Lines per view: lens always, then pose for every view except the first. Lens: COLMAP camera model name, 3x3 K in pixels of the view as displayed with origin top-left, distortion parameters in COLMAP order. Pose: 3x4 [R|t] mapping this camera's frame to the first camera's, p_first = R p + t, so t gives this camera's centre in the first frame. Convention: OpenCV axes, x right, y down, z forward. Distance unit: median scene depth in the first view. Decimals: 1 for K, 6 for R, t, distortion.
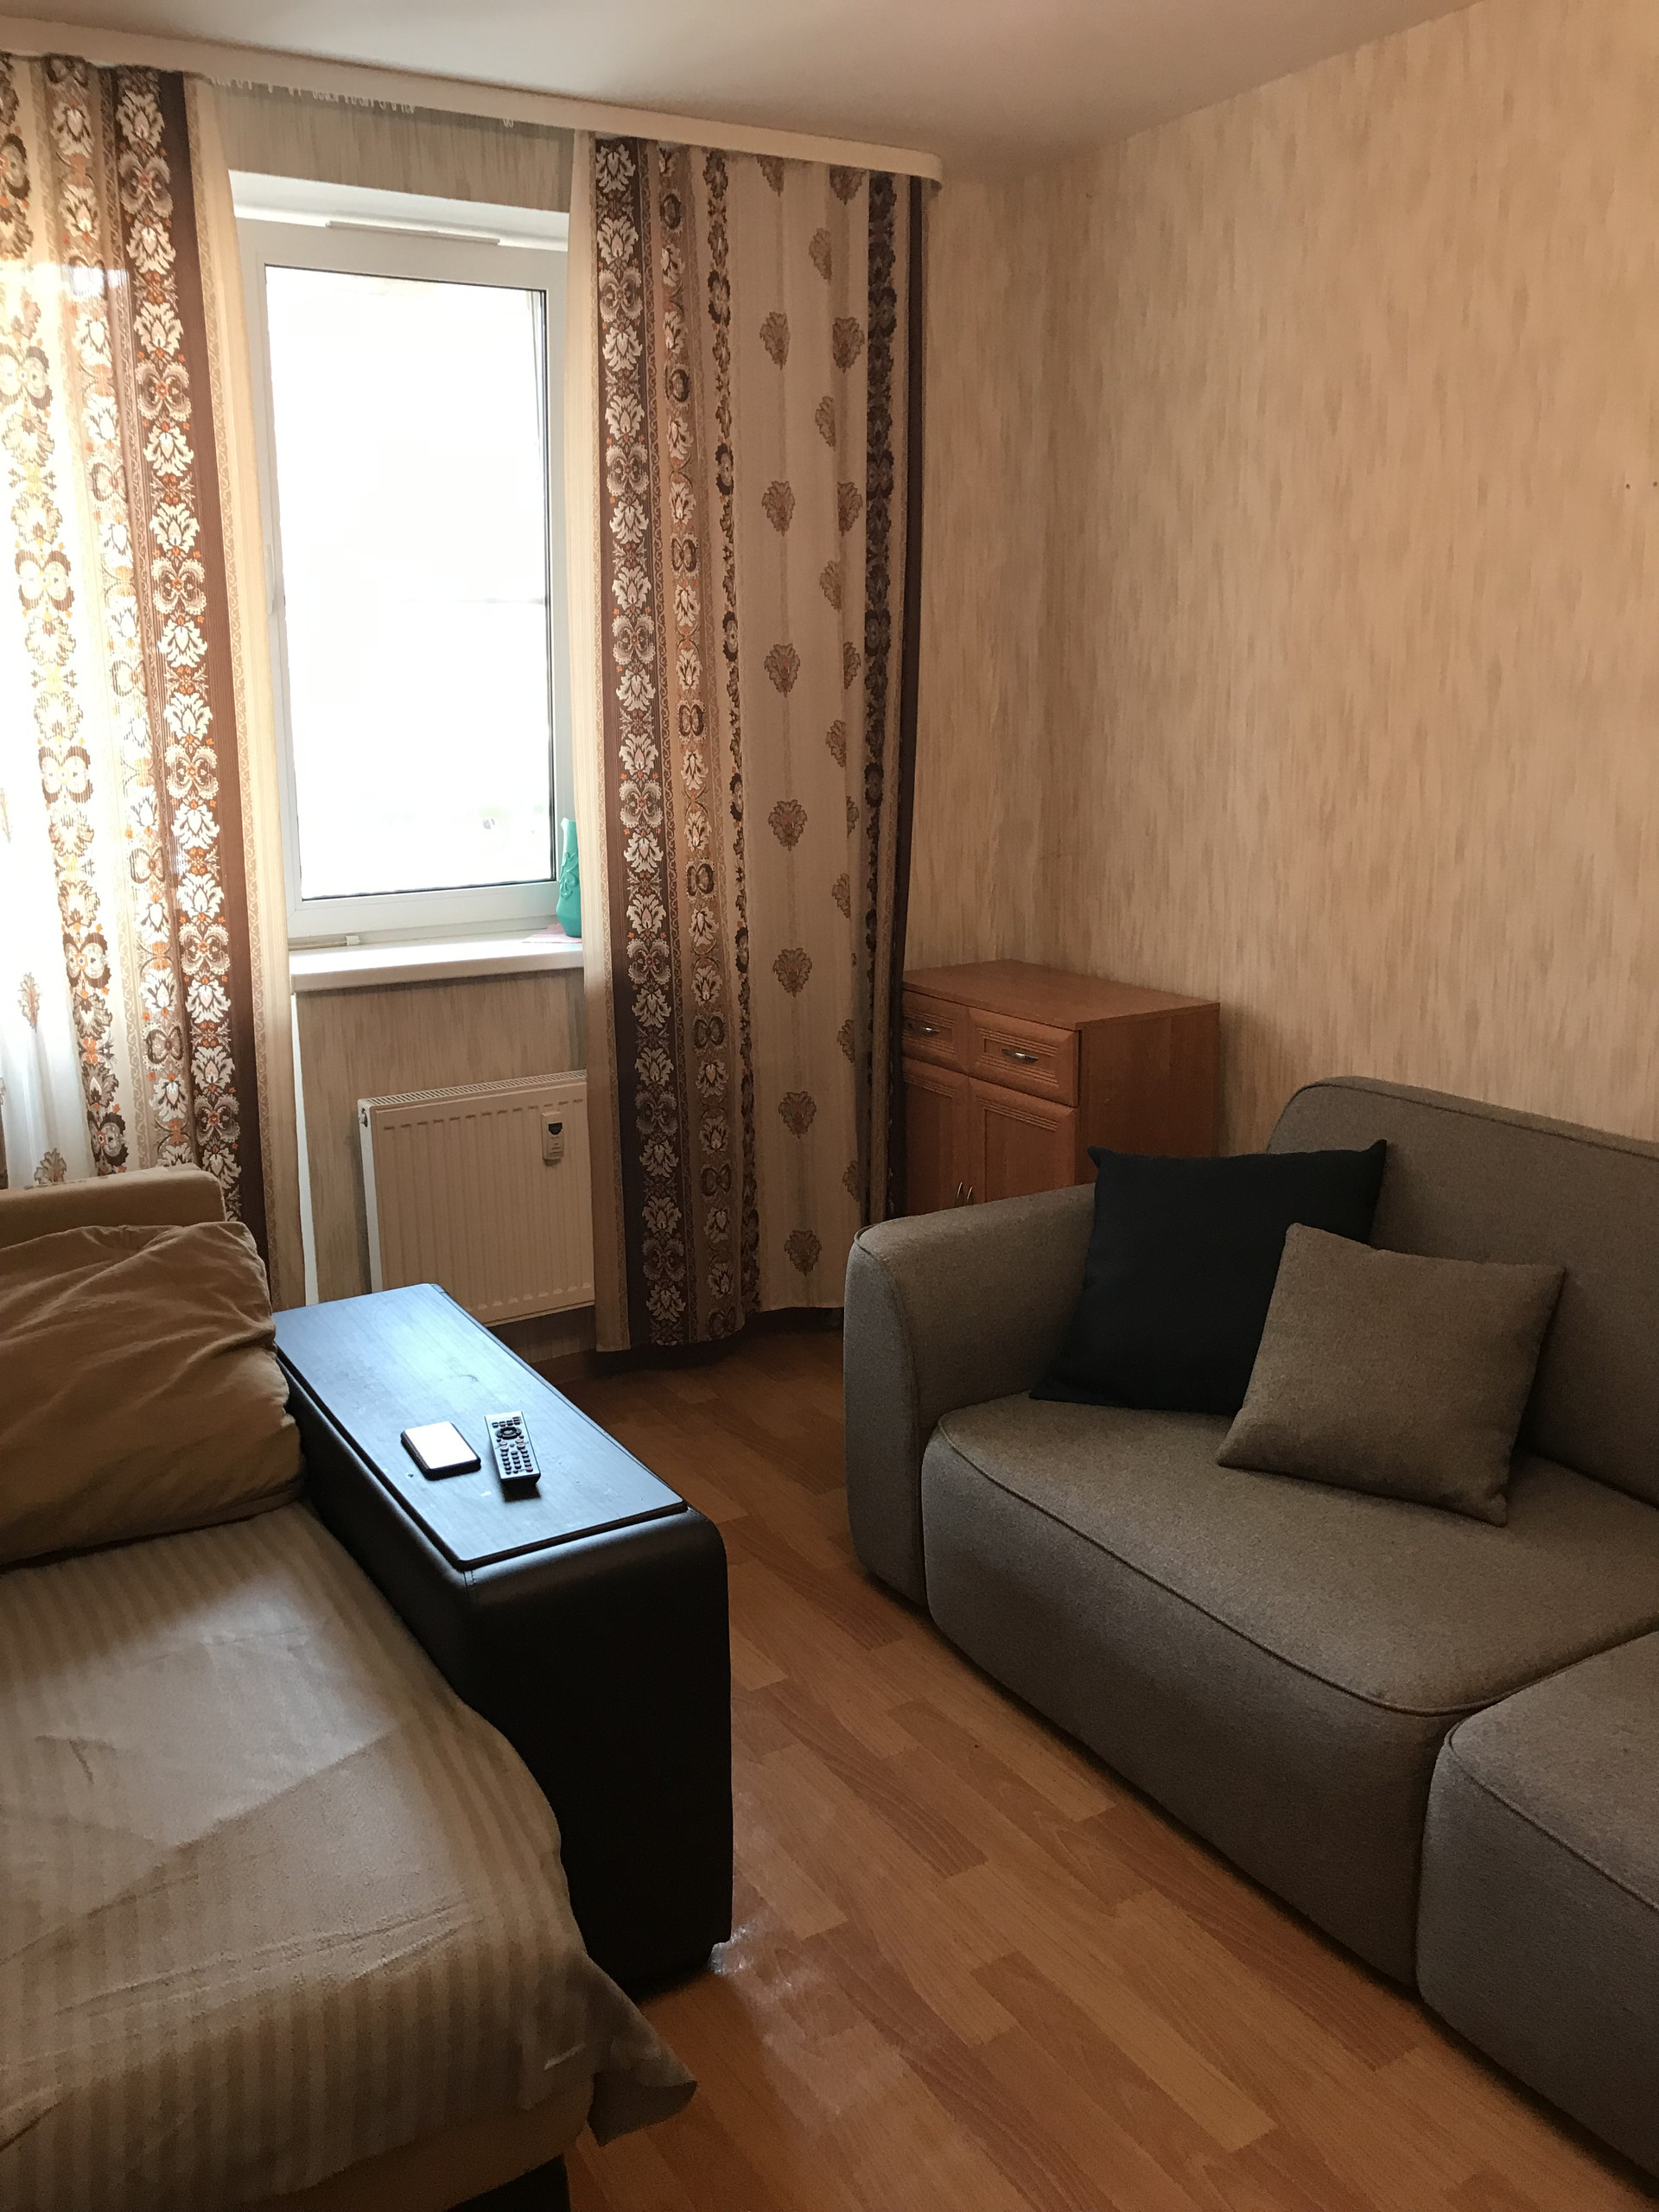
lens RADIAL K [[1824.6, 0, 831.2], [0, 1824.6, 1102.0], [0, 0, 1]] dist [0.013457, -0.007840]
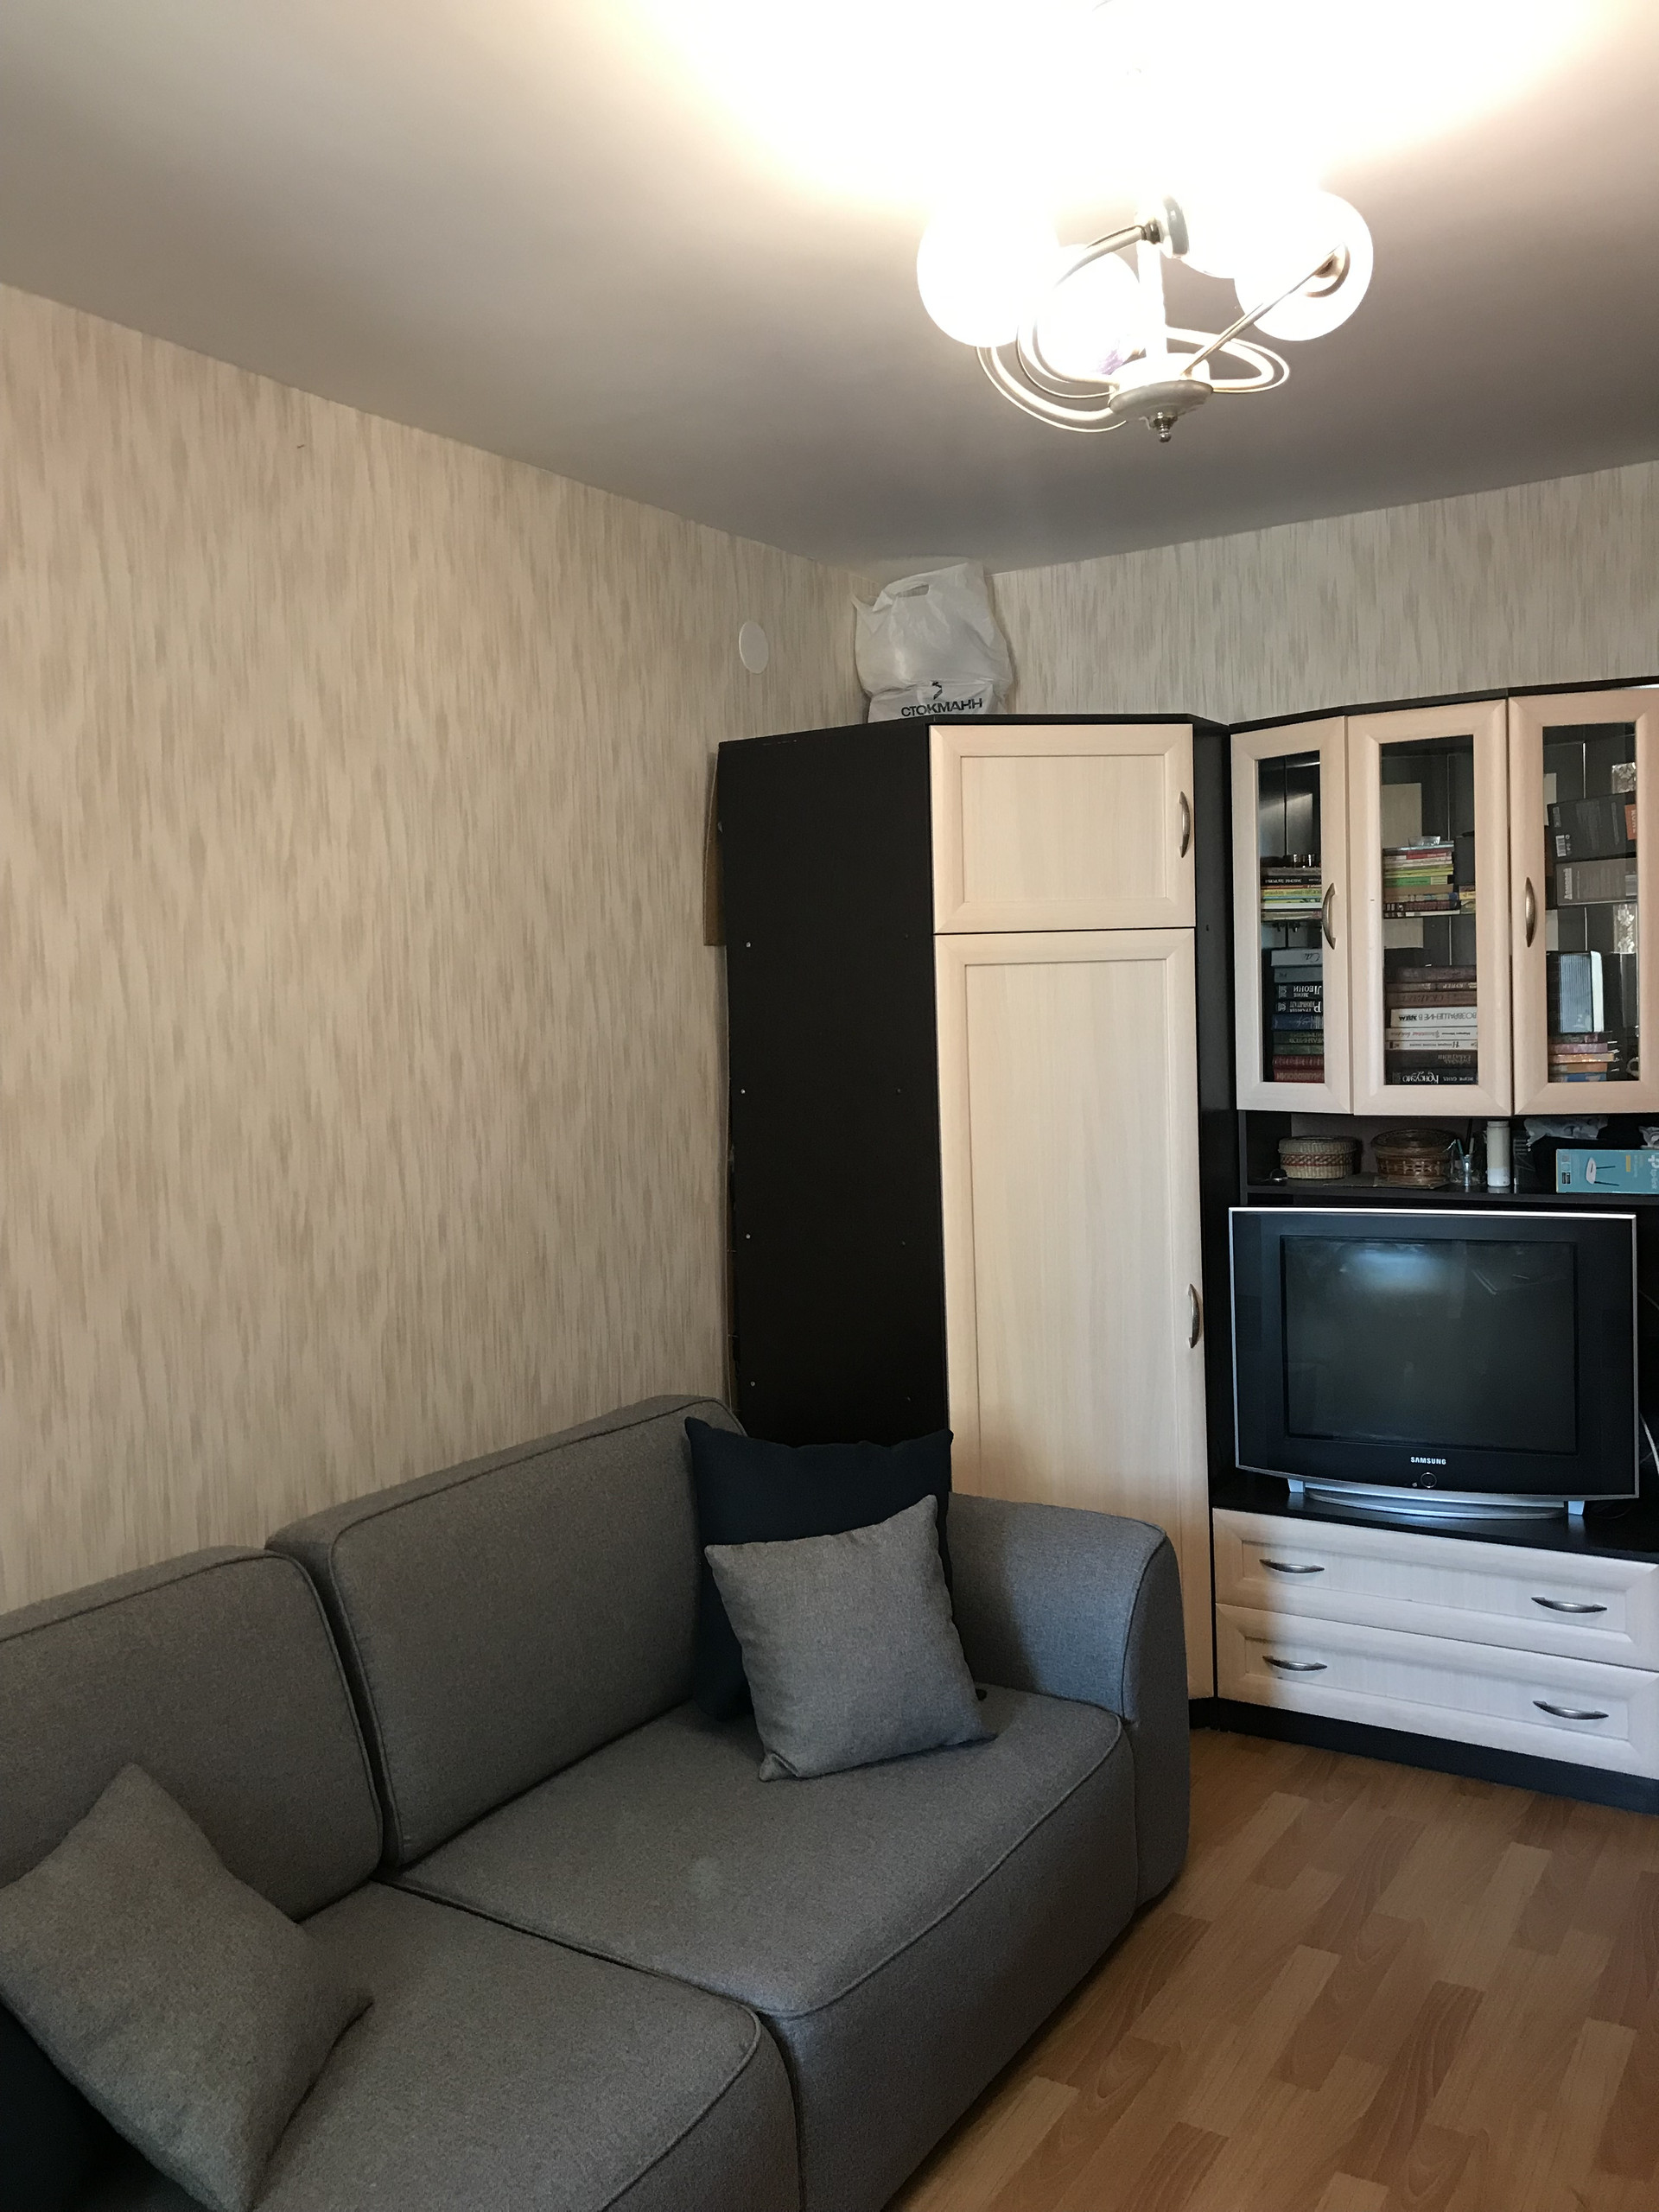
lens RADIAL K [[1824.6, 0, 827.4], [0, 1824.6, 1084.3], [0, 0, 1]] dist [0.013457, -0.007840]
pose [[-0.441356, -0.016599, 0.897178, -0.647877], [0.263217, 0.953452, 0.147126, -0.307655], [-0.857859, 0.301088, -0.416443, 1.226182]]
